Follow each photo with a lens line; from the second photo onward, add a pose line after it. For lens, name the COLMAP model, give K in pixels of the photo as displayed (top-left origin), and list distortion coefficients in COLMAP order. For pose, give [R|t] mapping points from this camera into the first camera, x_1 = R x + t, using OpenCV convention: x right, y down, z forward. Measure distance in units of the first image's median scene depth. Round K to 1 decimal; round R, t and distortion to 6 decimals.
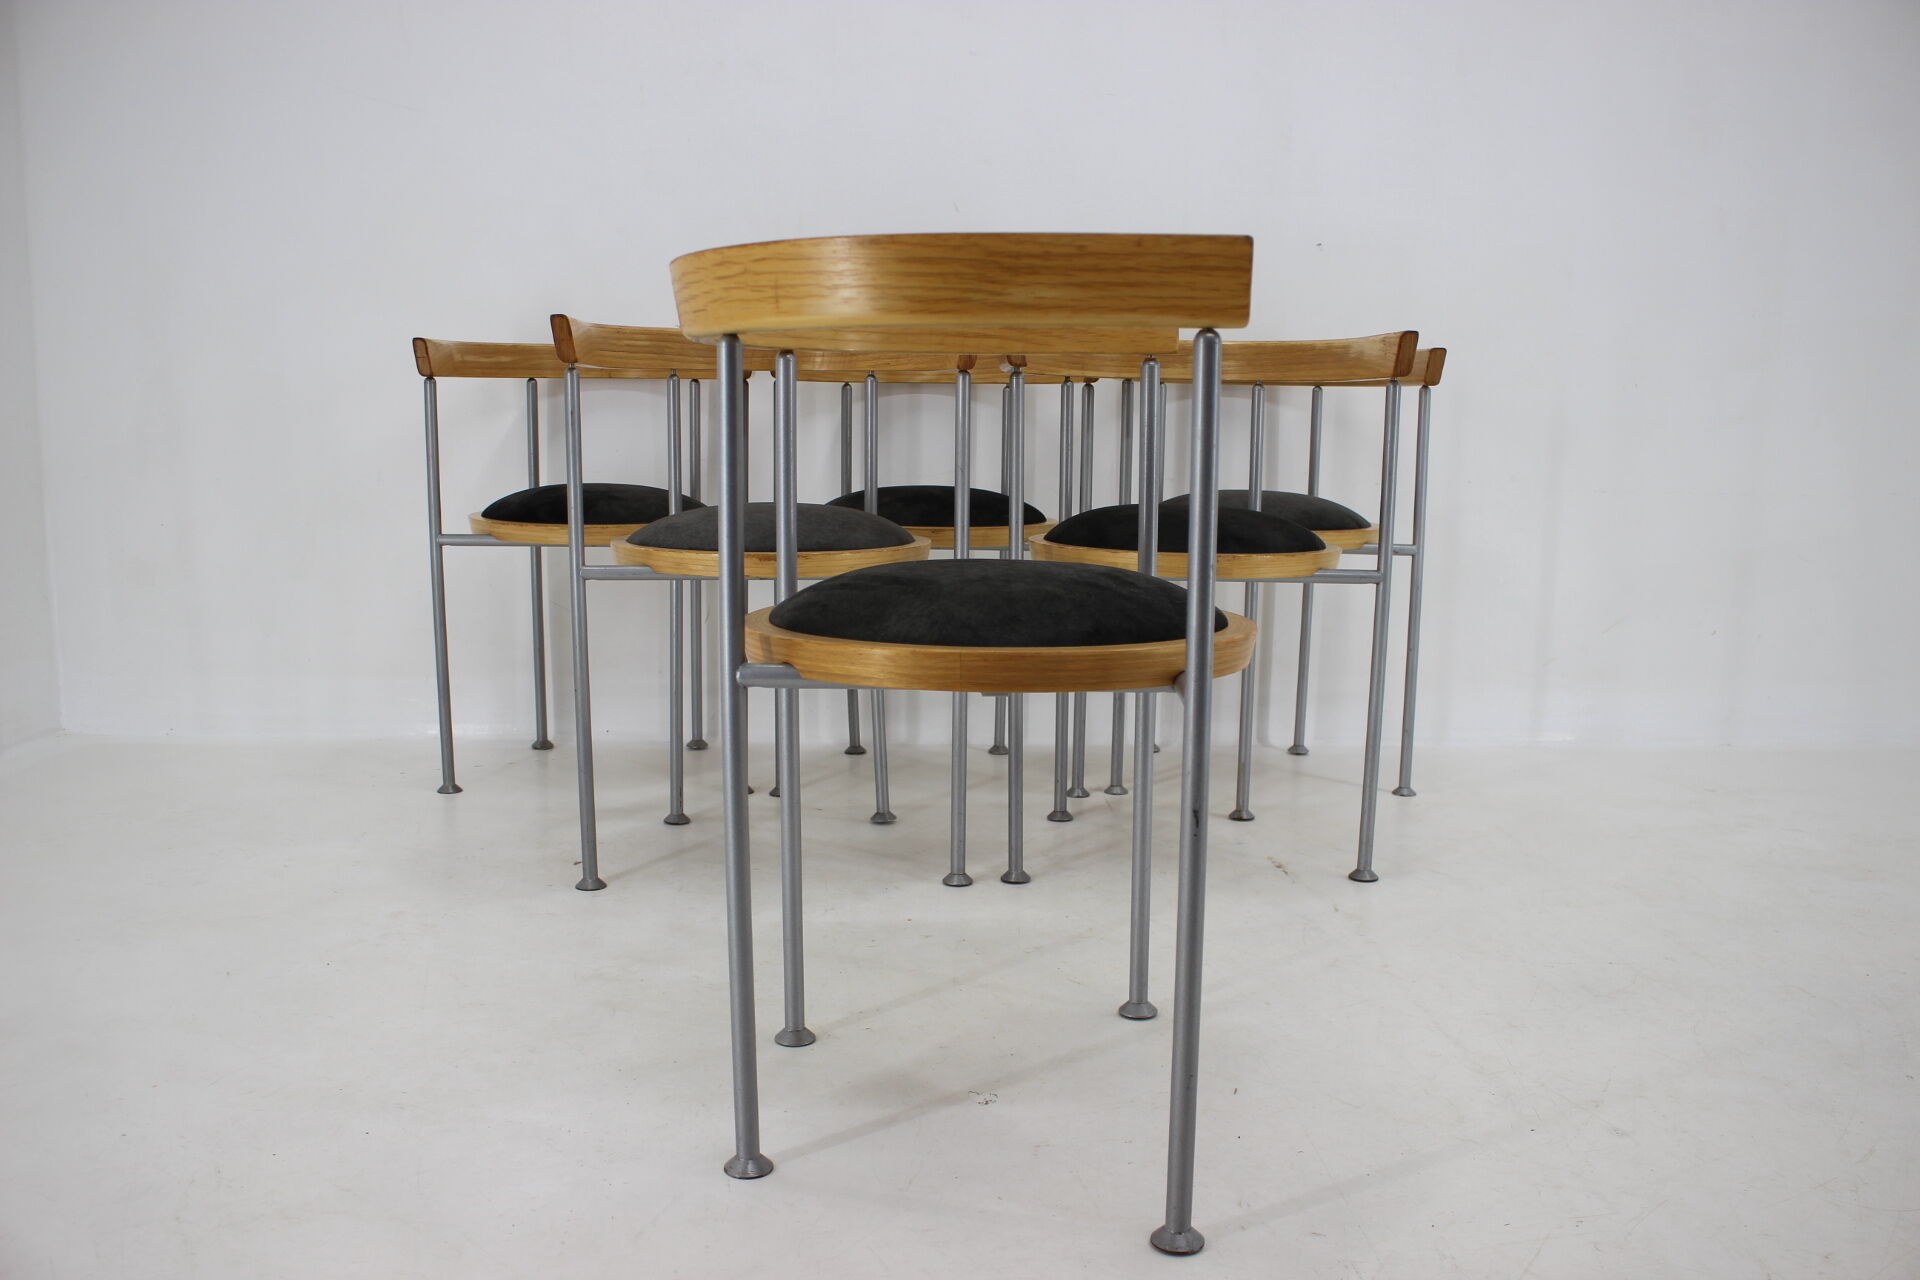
lens RADIAL K [[1597.1, 0, 969.8], [0, 1597.1, 658.9], [0, 0, 1]] dist [-0.122792, 0.075578]
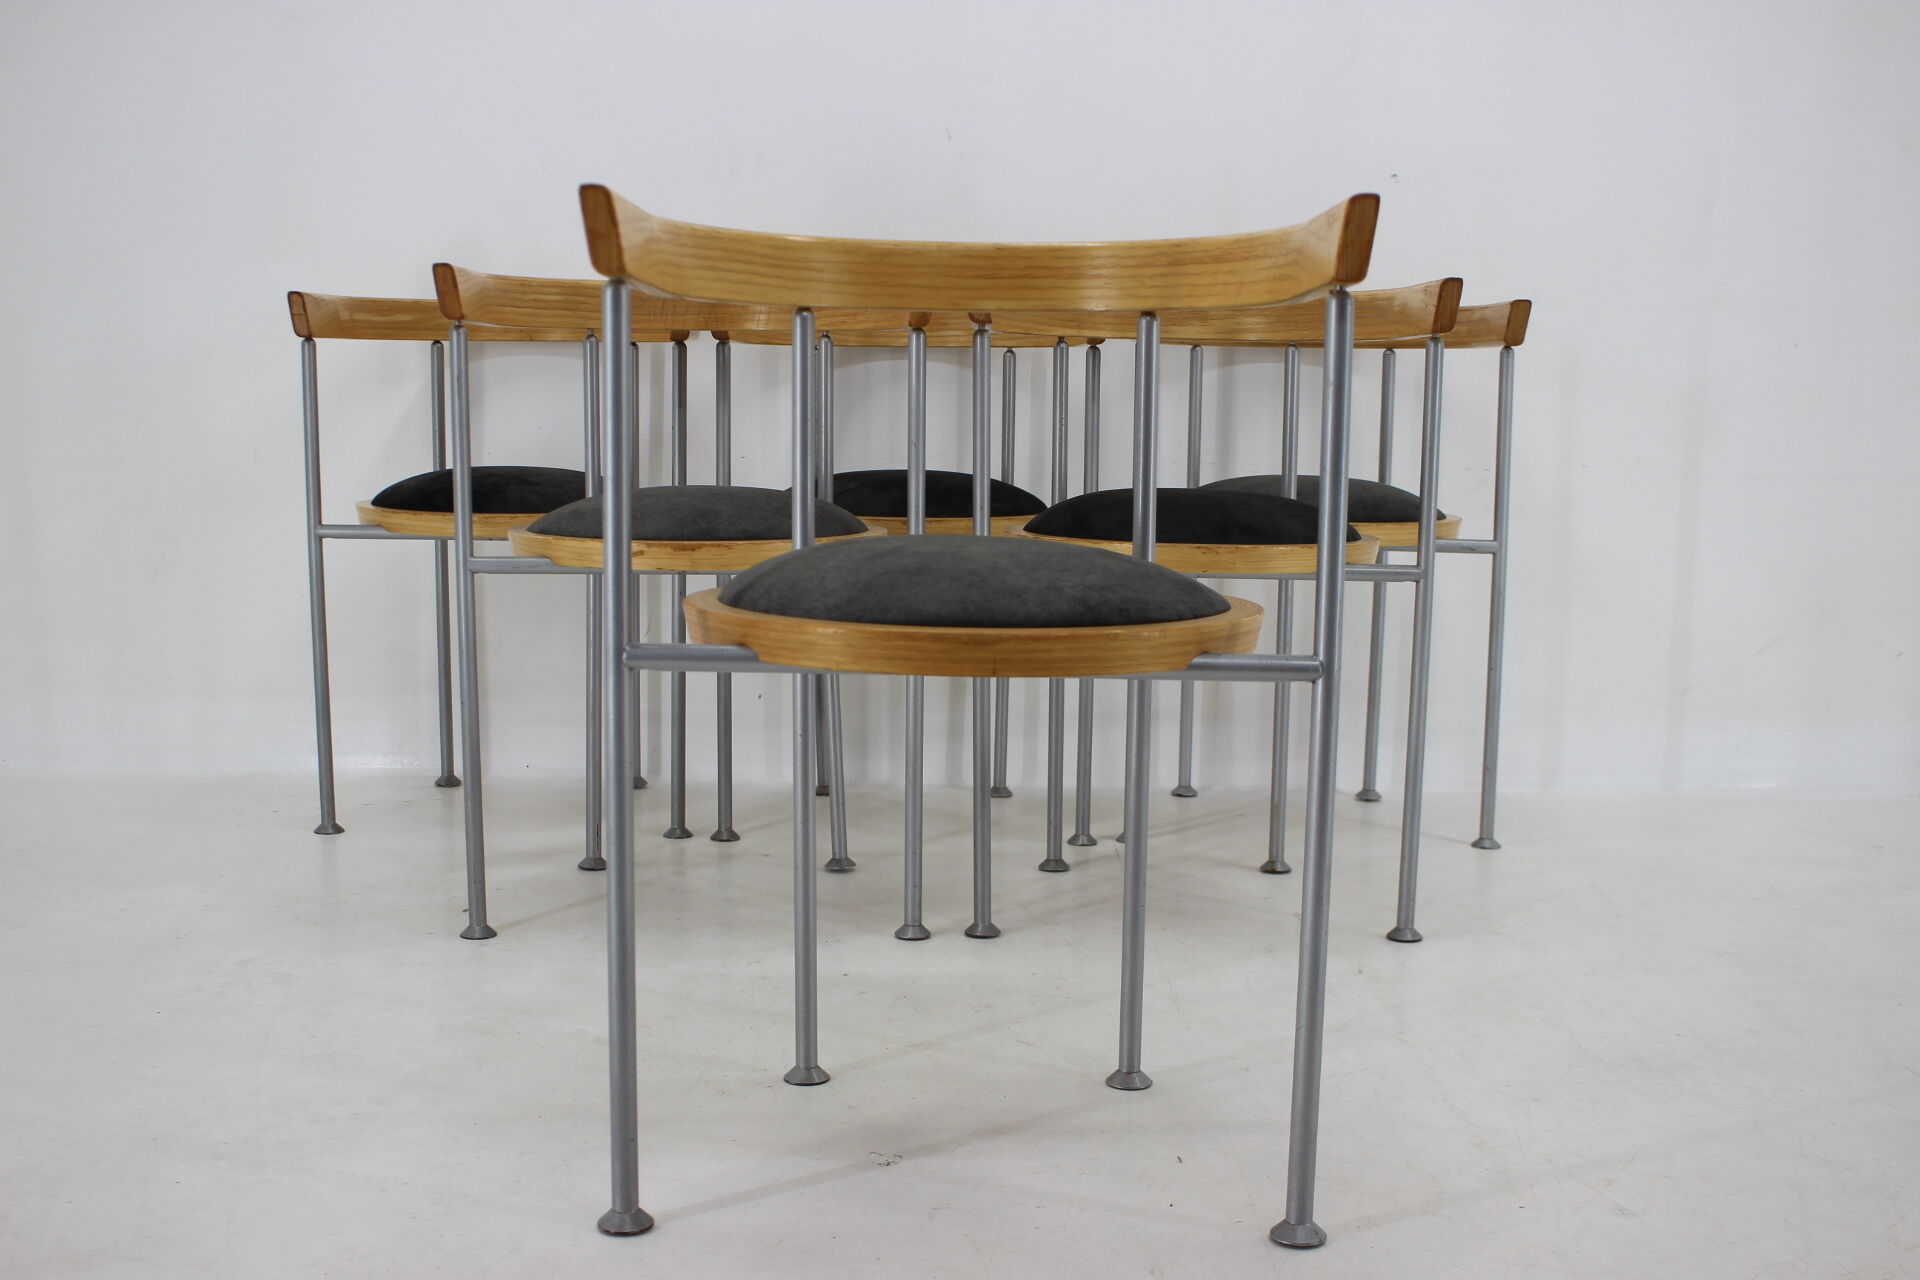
lens RADIAL K [[2059.0, 0, 960.8], [0, 2059.0, 658.0], [0, 0, 1]] dist [-0.066753, 0.000000]
pose [[0.998829, 0.004584, -0.048160, 0.061522], [-0.005815, 0.999659, -0.025458, 0.018807], [0.048027, 0.025709, 0.998515, -0.075919]]
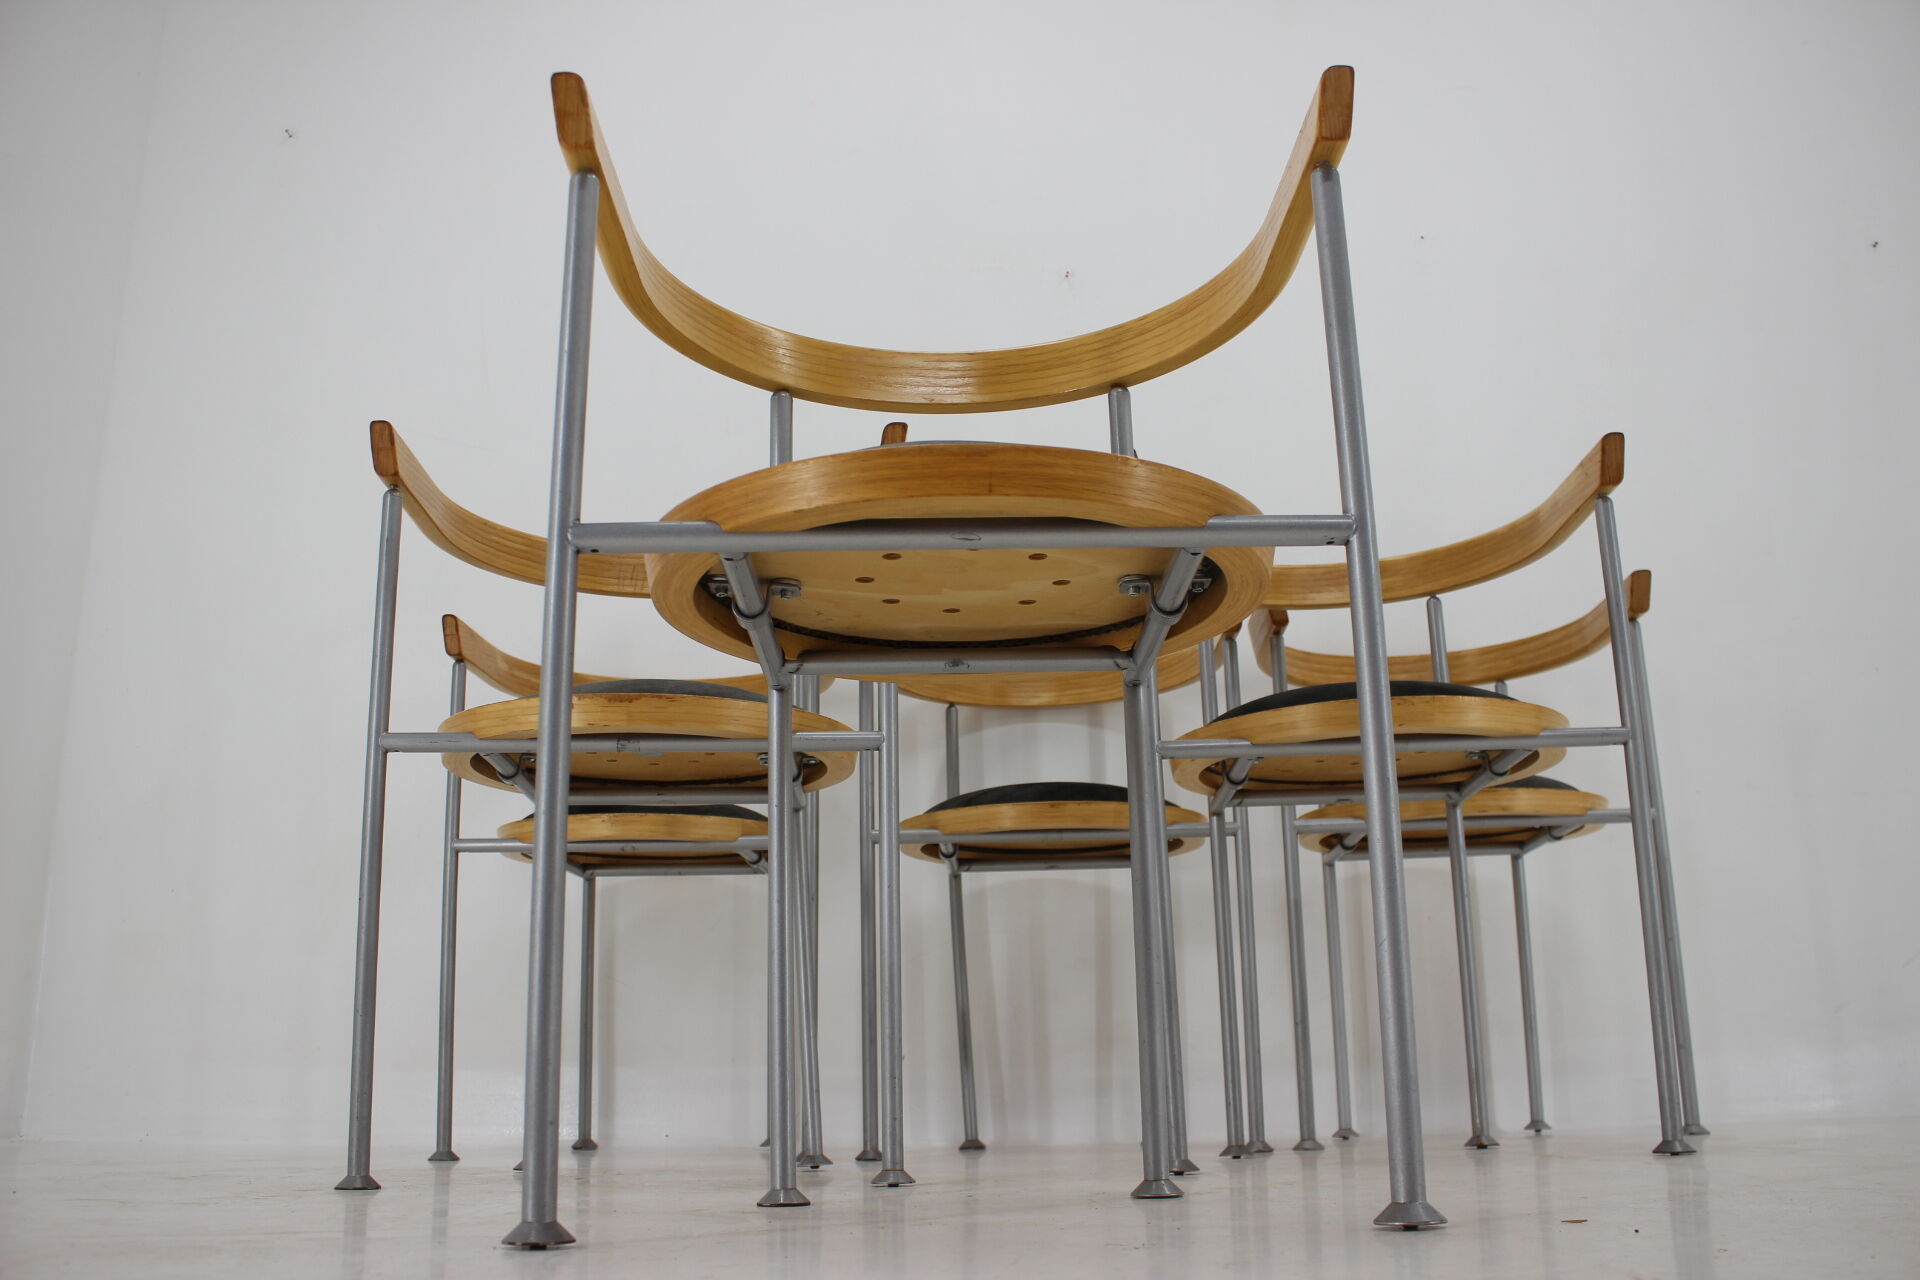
lens RADIAL K [[1597.1, 0, 967.5], [0, 1597.1, 639.7], [0, 0, 1]] dist [-0.122792, 0.075578]
pose [[0.994523, -0.063273, -0.083188, 0.009175], [0.025896, 0.920286, -0.390389, 0.164761], [0.101258, 0.386096, 0.916884, 0.232360]]
